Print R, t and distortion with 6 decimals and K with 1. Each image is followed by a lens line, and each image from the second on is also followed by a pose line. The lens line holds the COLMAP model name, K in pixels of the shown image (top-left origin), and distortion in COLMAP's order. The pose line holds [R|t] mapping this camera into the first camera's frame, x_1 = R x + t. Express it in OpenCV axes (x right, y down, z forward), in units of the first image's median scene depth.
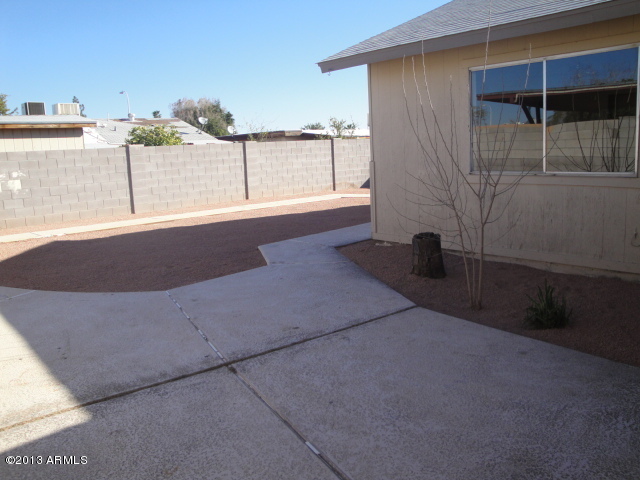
lens RADIAL K [[526.6, 0, 328.9], [0, 526.6, 239.4], [0, 0, 1]] dist [-0.176883, 0.178644]
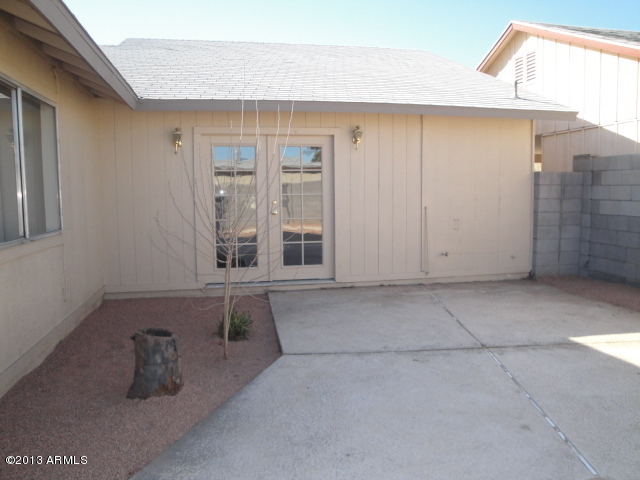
lens RADIAL K [[526.6, 0, 328.9], [0, 526.6, 239.4], [0, 0, 1]] dist [-0.176883, 0.178644]
pose [[-0.860420, 0.001627, 0.509583, -0.492843], [0.130297, 0.967456, 0.216914, -0.347153], [-0.492646, 0.253034, -0.832630, 2.101230]]
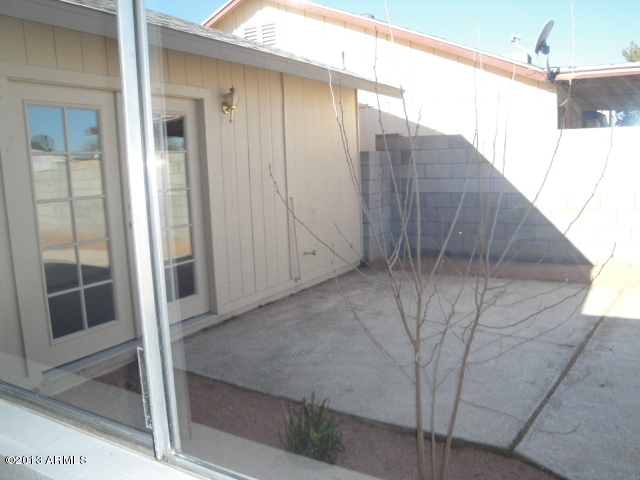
lens RADIAL K [[526.6, 0, 328.9], [0, 526.6, 239.4], [0, 0, 1]] dist [-0.176883, 0.178644]
pose [[-0.952975, 0.119011, -0.278702, 0.624272], [0.026630, 0.948989, 0.314181, -0.362566], [0.301876, 0.291985, -0.907533, 1.714145]]
